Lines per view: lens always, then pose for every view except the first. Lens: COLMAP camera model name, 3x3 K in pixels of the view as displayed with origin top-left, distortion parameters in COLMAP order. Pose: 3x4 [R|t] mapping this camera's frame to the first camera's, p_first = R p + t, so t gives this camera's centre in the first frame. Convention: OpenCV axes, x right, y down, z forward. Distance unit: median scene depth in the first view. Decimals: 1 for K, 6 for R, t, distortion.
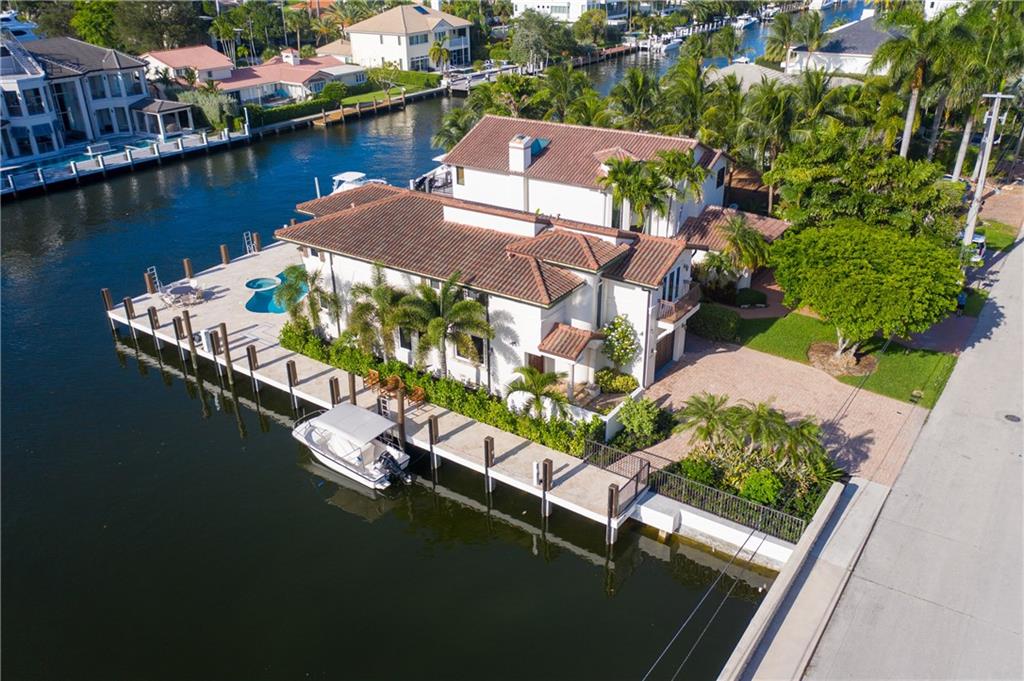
lens RADIAL K [[808.3, 0, 509.2], [0, 808.3, 347.2], [0, 0, 1]] dist [-0.003896, 0.005698]
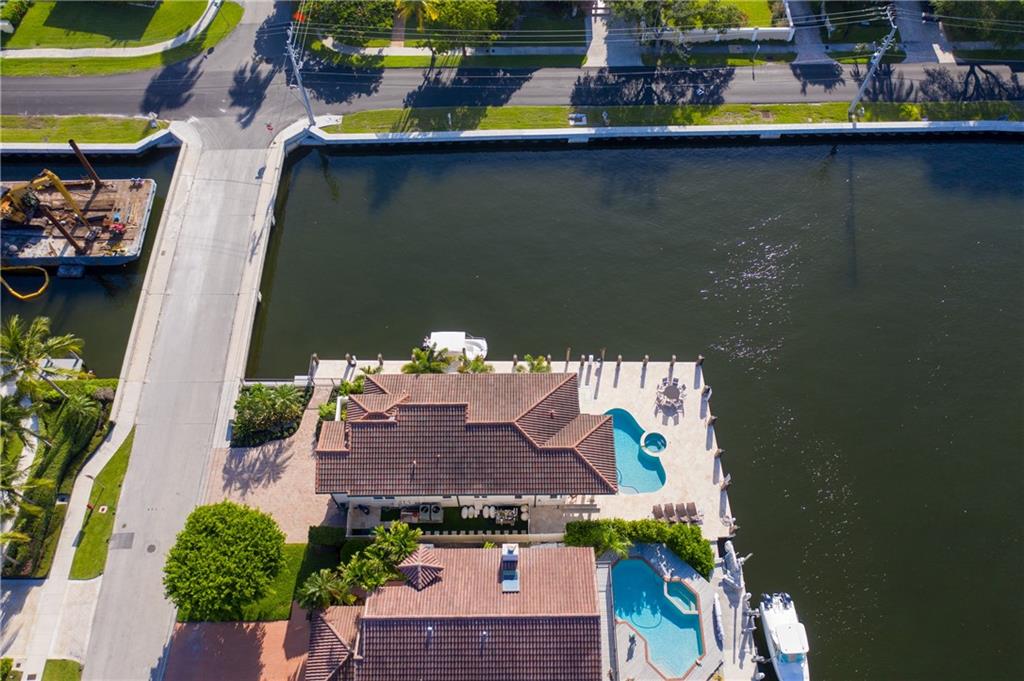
lens RADIAL K [[808.3, 0, 519.4], [0, 808.3, 337.4], [0, 0, 1]] dist [-0.003896, 0.005698]
pose [[-0.812549, 0.507338, -0.287004, 0.096356], [-0.253331, 0.136079, 0.957761, -0.749032], [0.524964, 0.850935, 0.017953, 0.399869]]
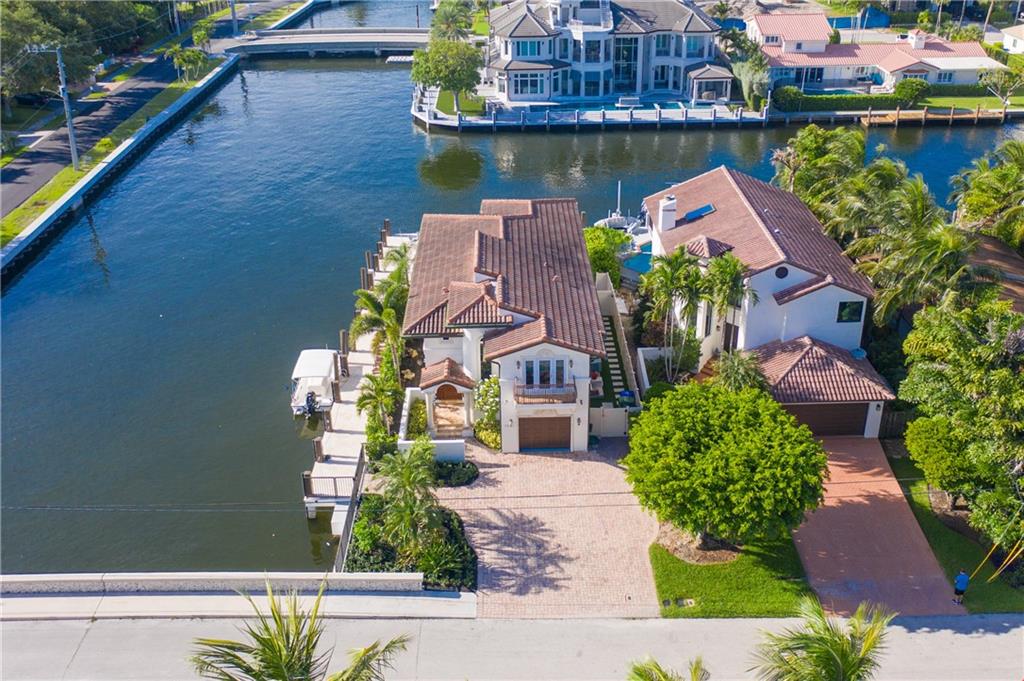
lens RADIAL K [[999.0, 0, 529.5], [0, 999.0, 332.5], [0, 0, 1]] dist [-0.006548, 0.000000]
pose [[0.597205, 0.370134, -0.711580, 0.452761], [-0.359506, 0.916578, 0.175044, -0.143002], [0.717008, 0.151281, 0.680451, 0.043572]]
